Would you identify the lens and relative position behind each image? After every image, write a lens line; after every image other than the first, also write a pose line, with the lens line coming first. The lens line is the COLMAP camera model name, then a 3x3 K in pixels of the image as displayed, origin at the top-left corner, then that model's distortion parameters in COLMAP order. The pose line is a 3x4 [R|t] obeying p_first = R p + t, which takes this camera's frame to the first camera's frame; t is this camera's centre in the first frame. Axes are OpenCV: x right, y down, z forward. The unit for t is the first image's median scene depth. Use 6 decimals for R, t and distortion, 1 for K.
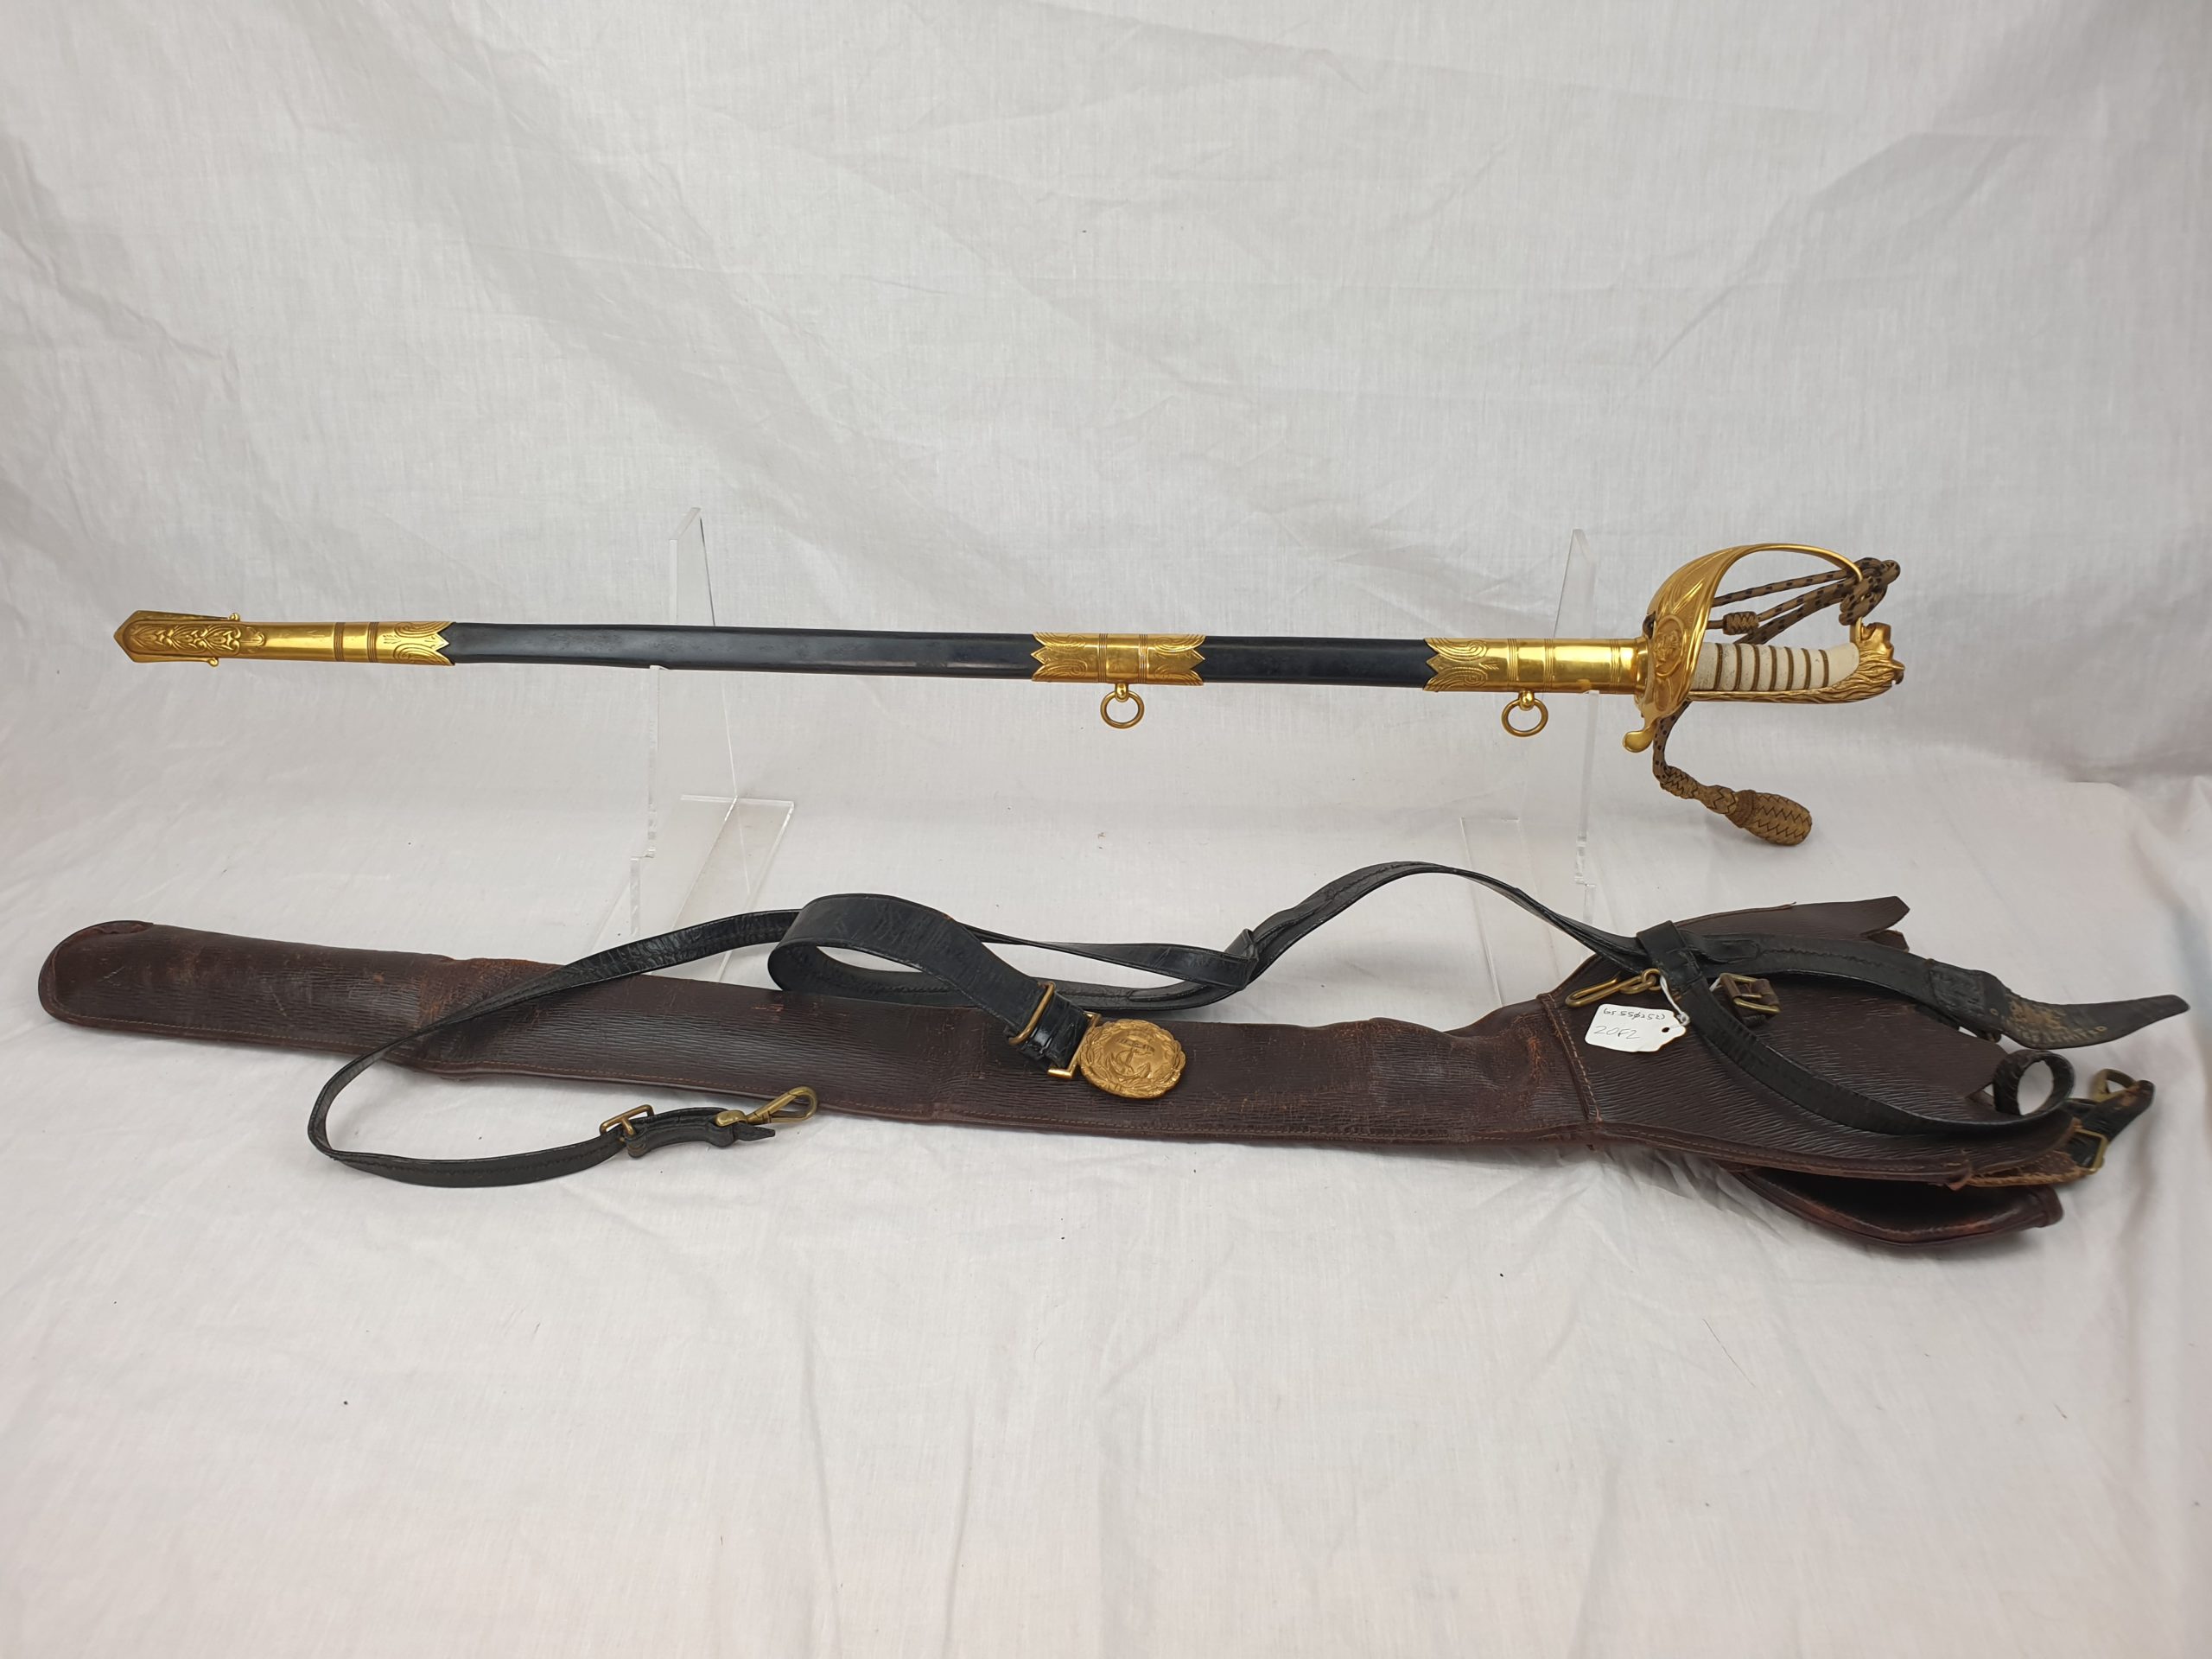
lens RADIAL K [[1756.5, 0, 1099.9], [0, 1756.5, 832.7], [0, 0, 1]] dist [-0.011902, 0.021648]
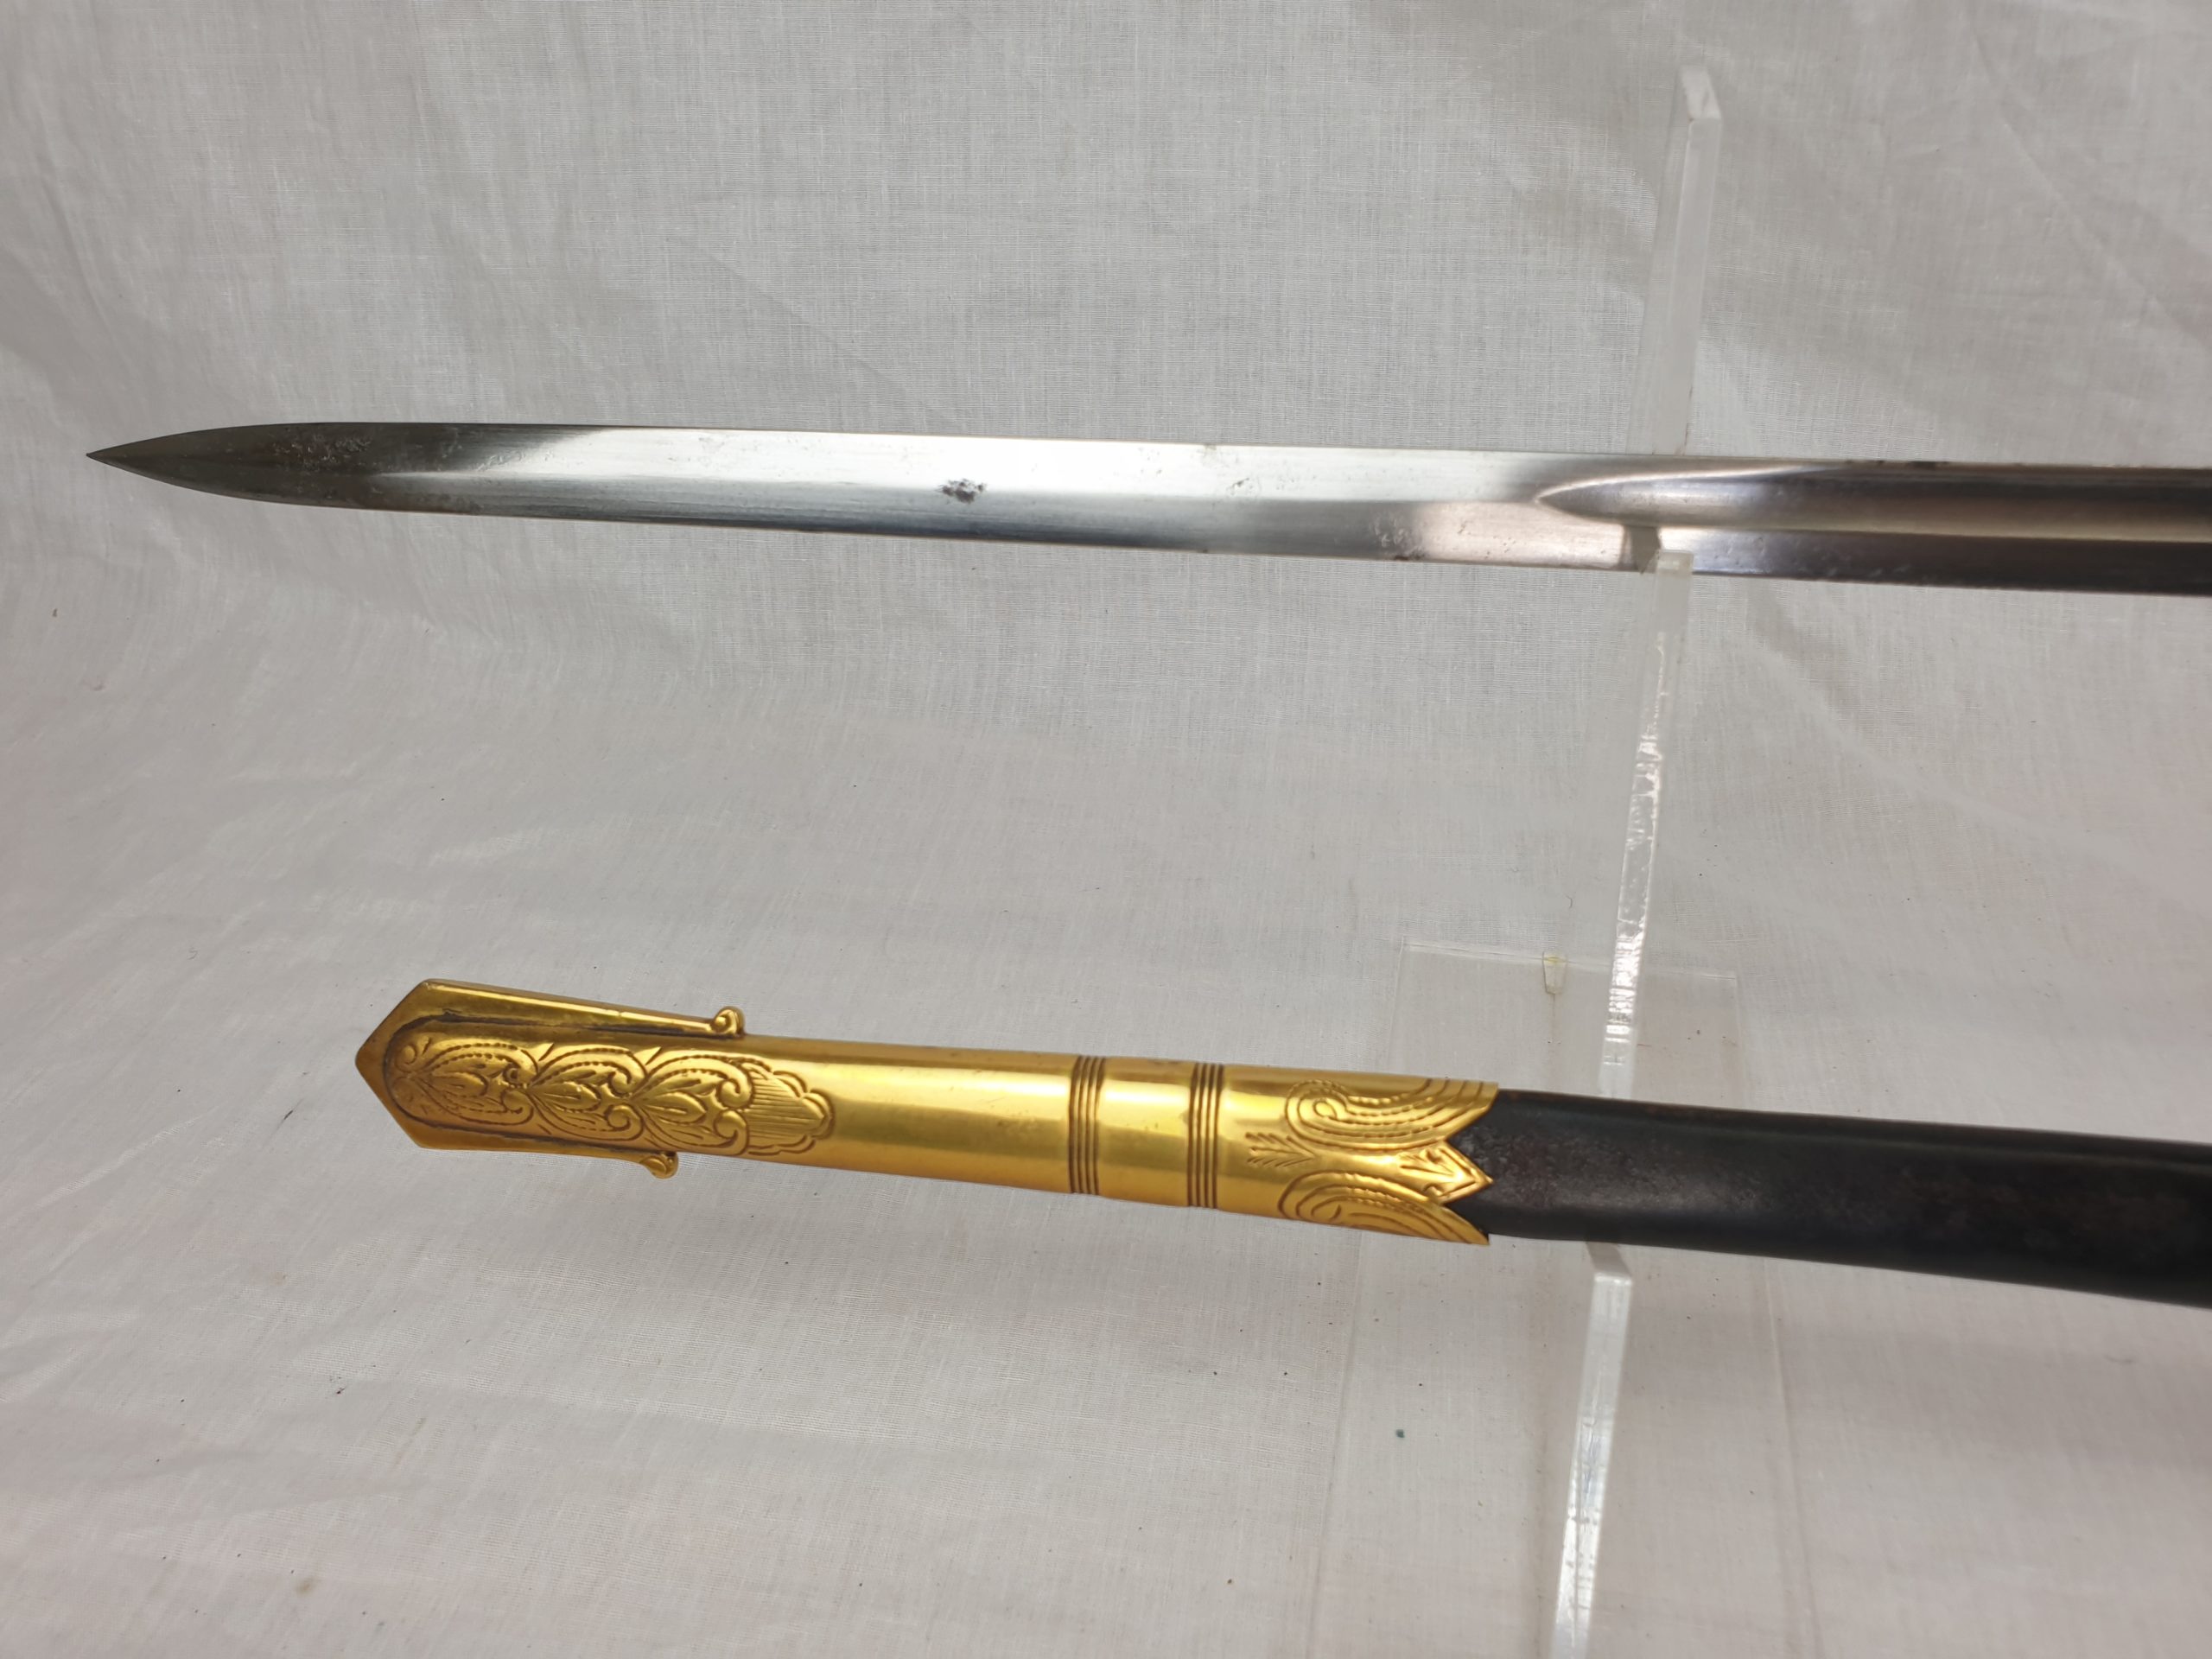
lens RADIAL K [[1756.5, 0, 1103.9], [0, 1756.5, 834.0], [0, 0, 1]] dist [-0.011902, 0.021648]
pose [[0.988668, 0.030571, -0.146971, -0.254978], [-0.031704, 0.999483, -0.005378, -0.040031], [0.146730, 0.009977, 0.989126, 0.612389]]
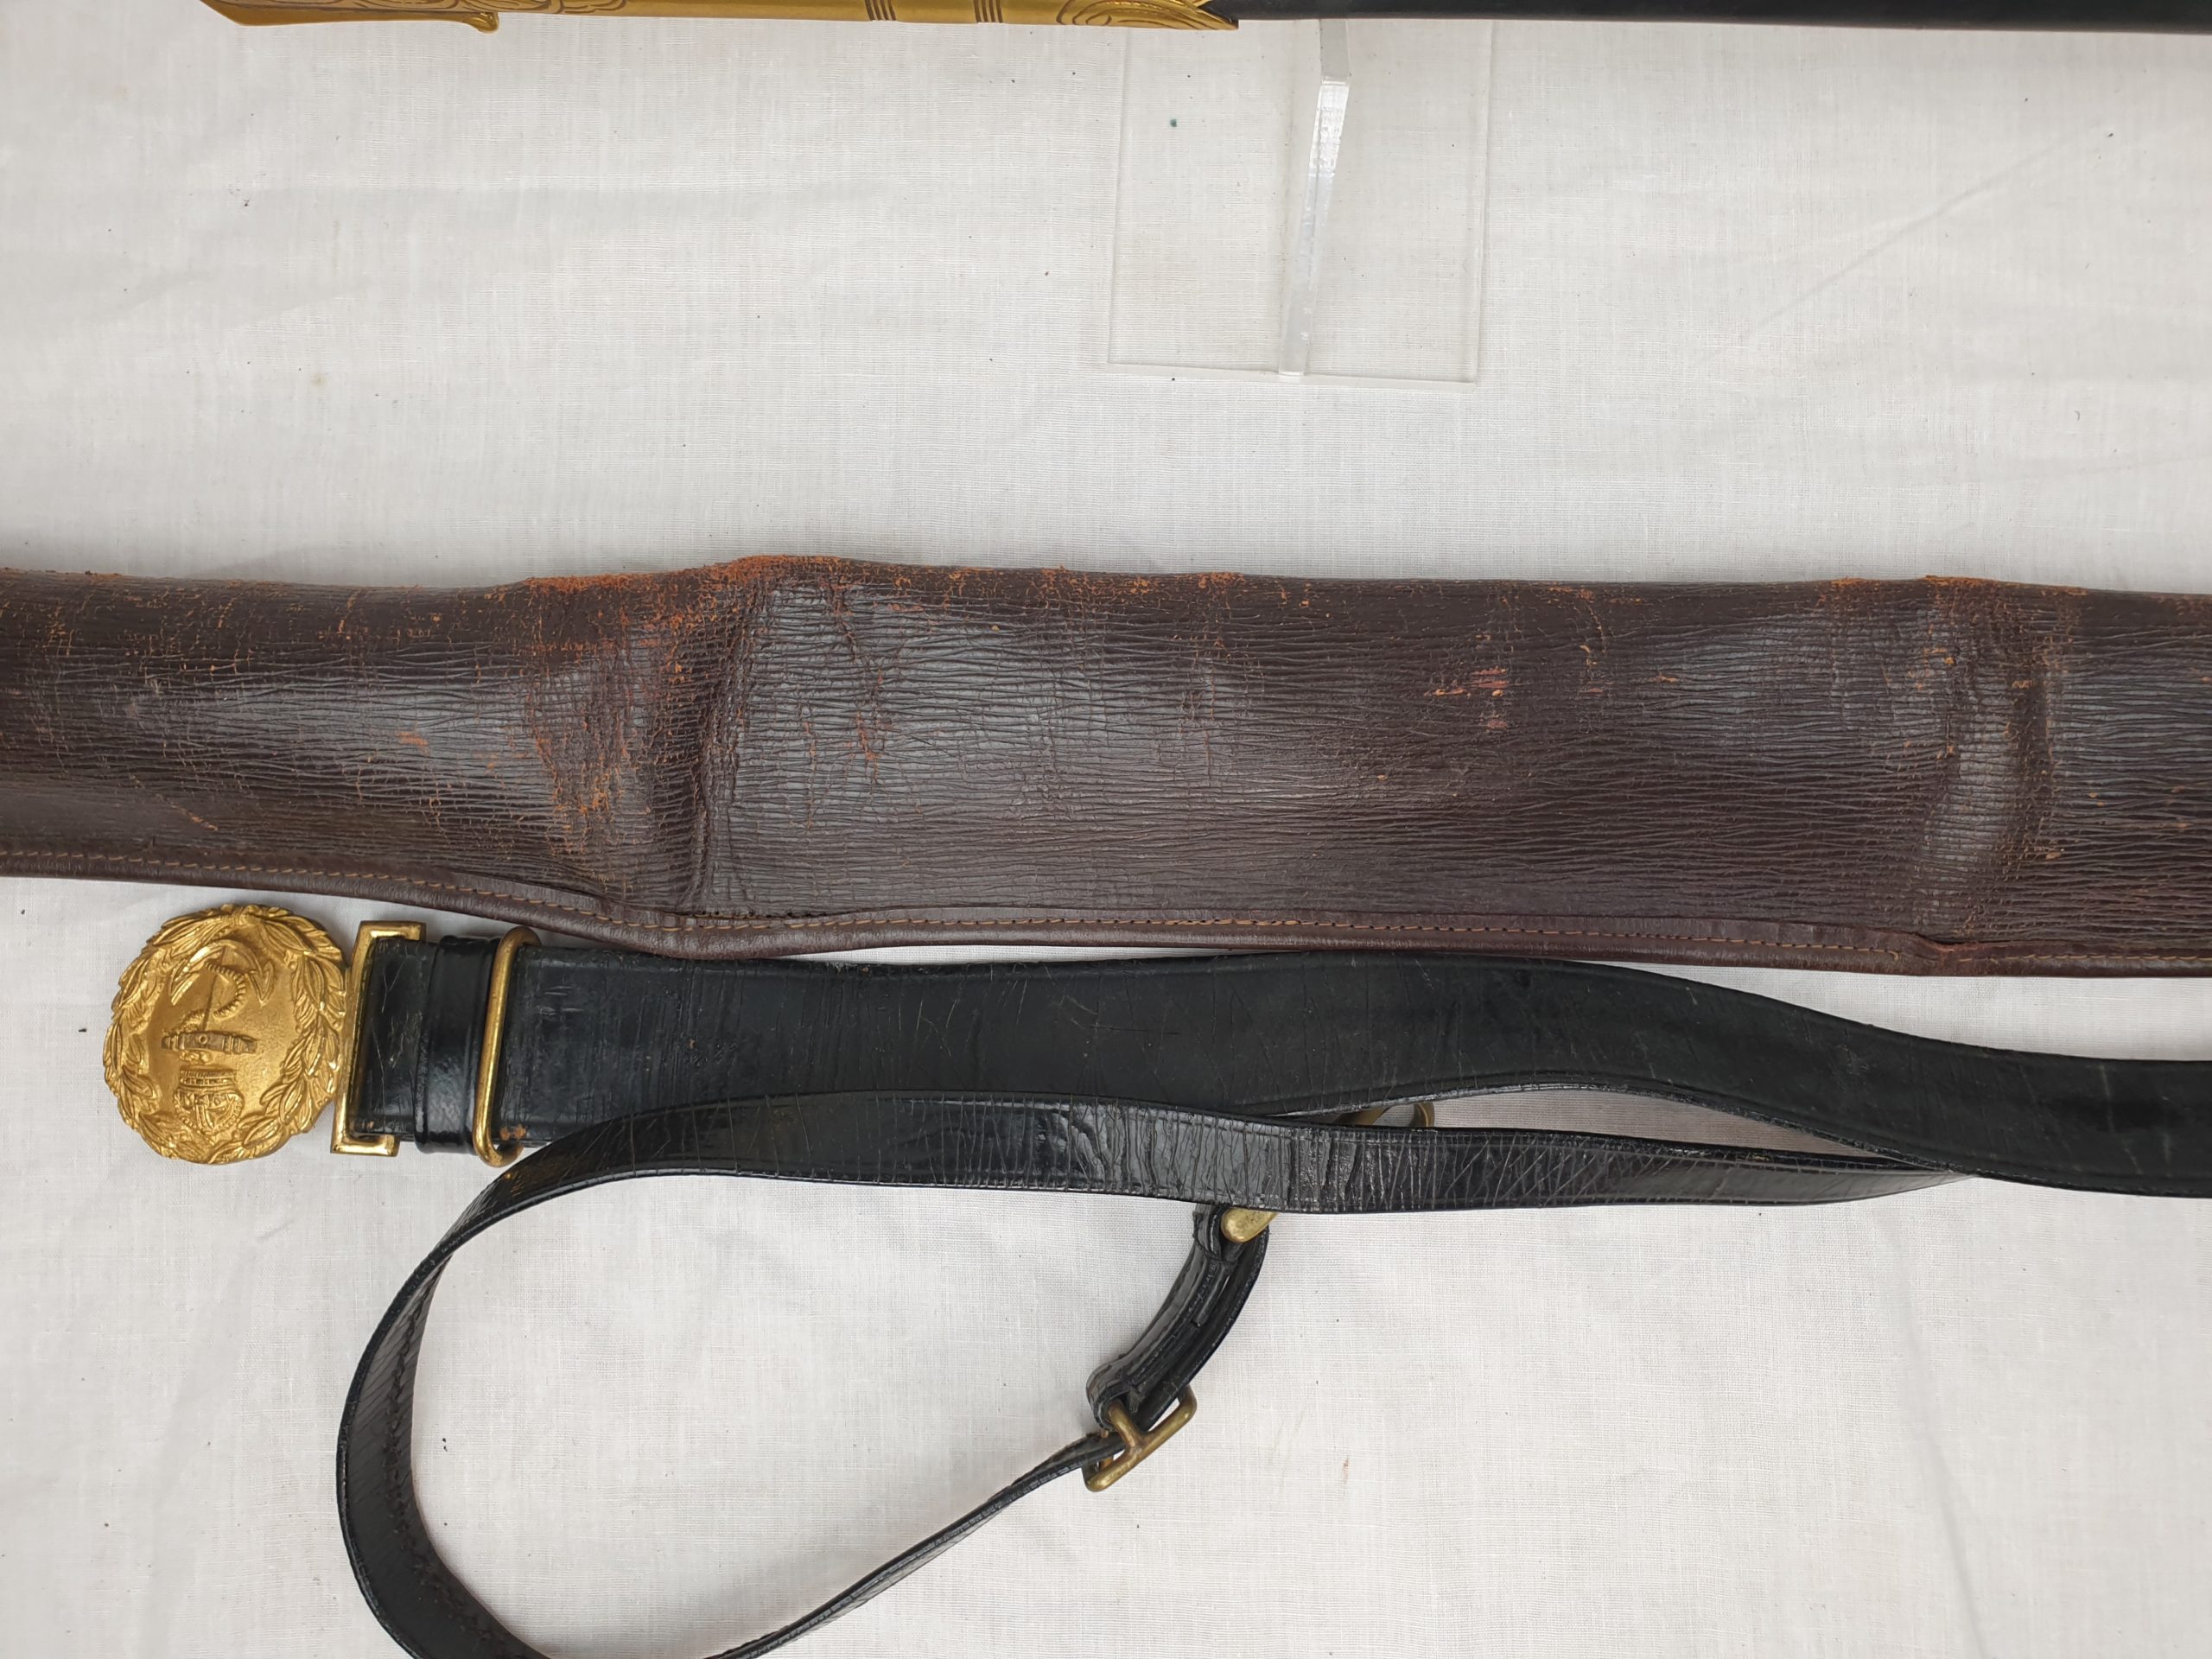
lens RADIAL K [[1756.5, 0, 1139.9], [0, 1756.5, 823.7], [0, 0, 1]] dist [-0.011902, 0.021648]
pose [[0.999414, -0.028564, -0.018857, -0.250356], [0.032405, 0.612258, 0.789994, -0.130218], [-0.011020, -0.790142, 0.612825, 0.587082]]
